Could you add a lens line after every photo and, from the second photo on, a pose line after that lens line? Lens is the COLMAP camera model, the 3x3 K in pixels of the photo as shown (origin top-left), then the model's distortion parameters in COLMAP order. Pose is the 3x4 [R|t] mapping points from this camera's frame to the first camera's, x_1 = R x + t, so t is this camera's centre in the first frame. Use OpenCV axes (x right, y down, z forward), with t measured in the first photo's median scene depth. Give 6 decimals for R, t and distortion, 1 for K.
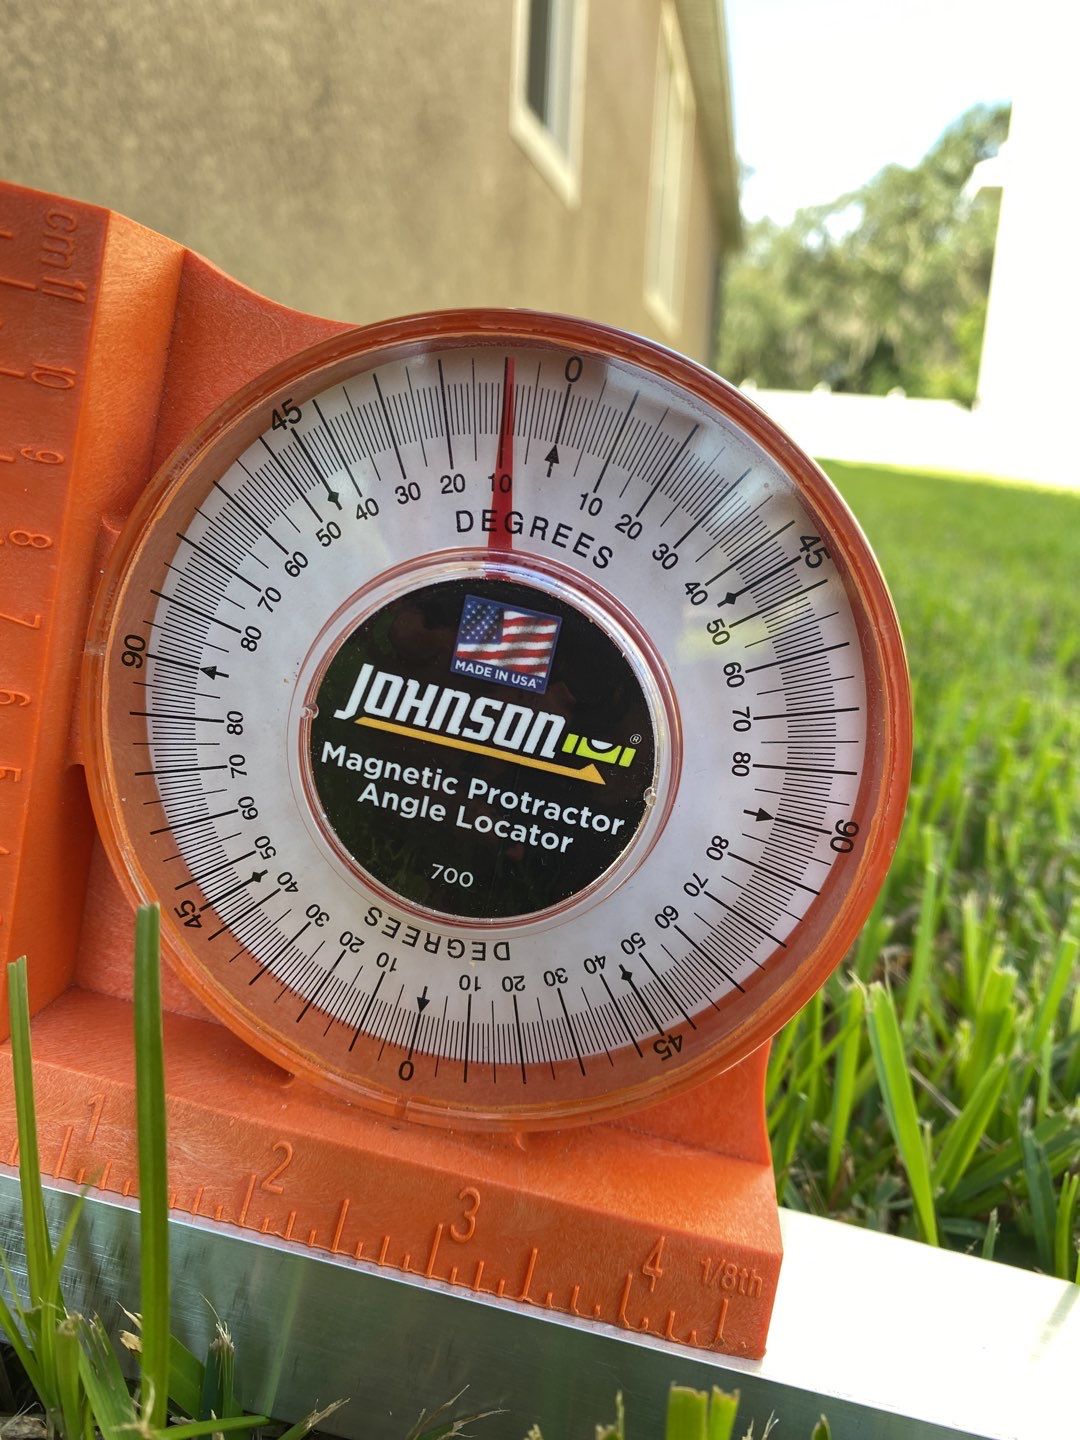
lens RADIAL K [[1007.9, 0, 586.5], [0, 1007.9, 713.5], [0, 0, 1]] dist [0.164968, -0.321926]
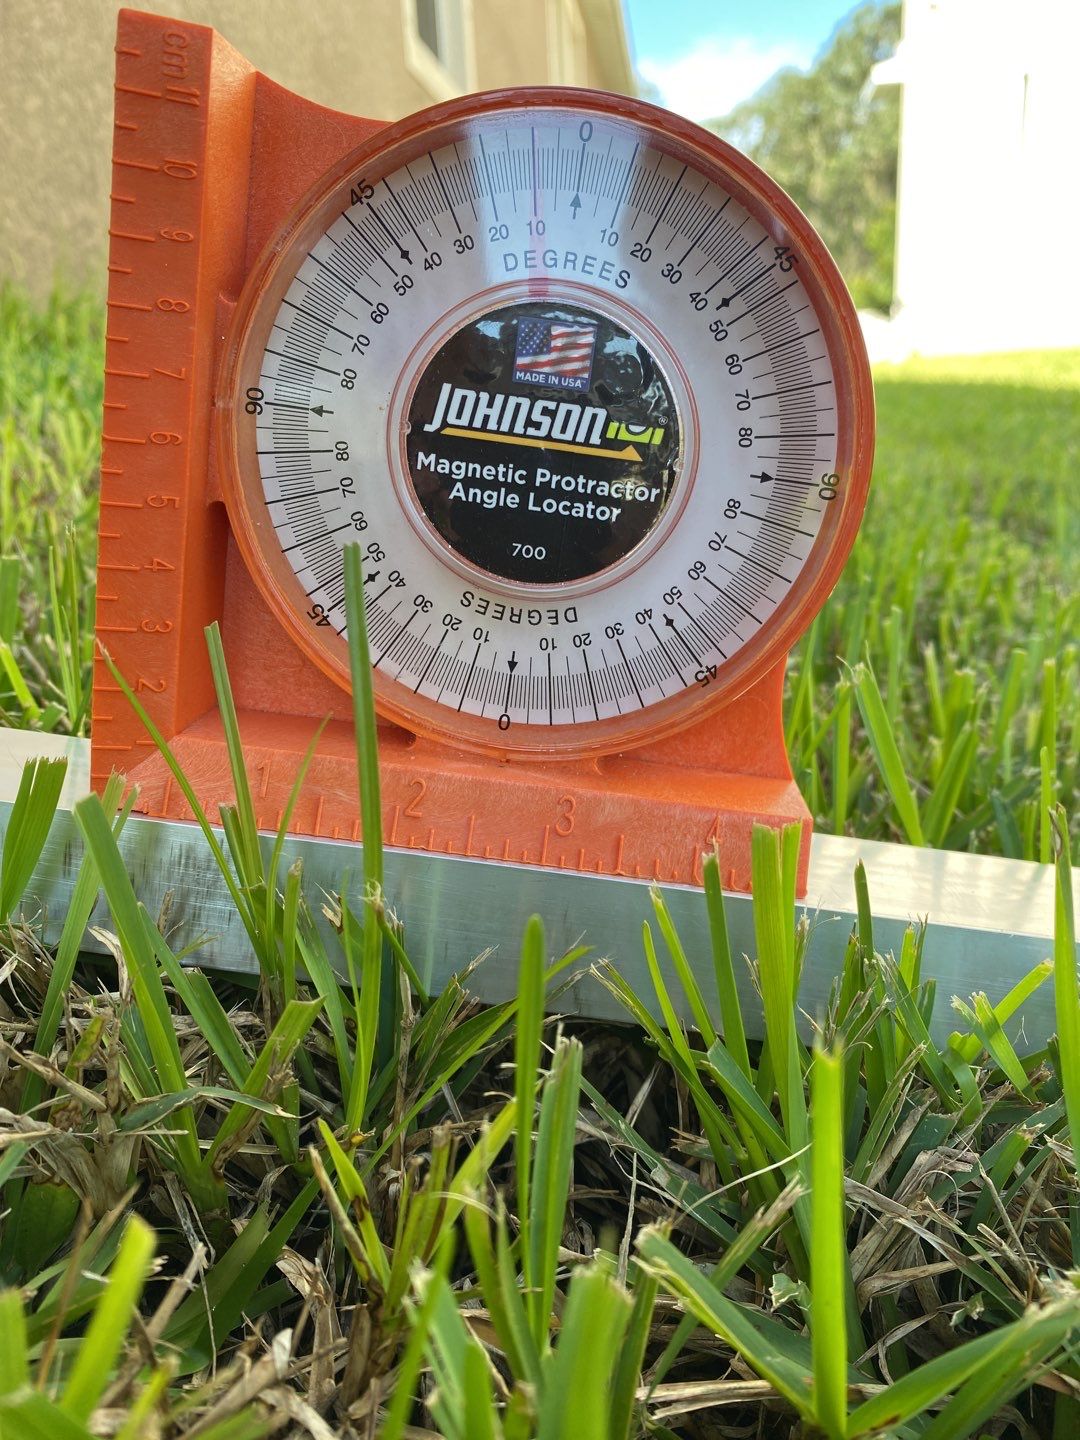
lens RADIAL K [[1054.4, 0, 575.2], [0, 1054.4, 727.5], [0, 0, 1]] dist [0.092250, -0.151245]
pose [[0.993386, -0.106557, 0.042775, -0.157123], [0.105584, 0.994111, 0.024413, 0.358606], [-0.045125, -0.019736, 0.998786, -0.338216]]
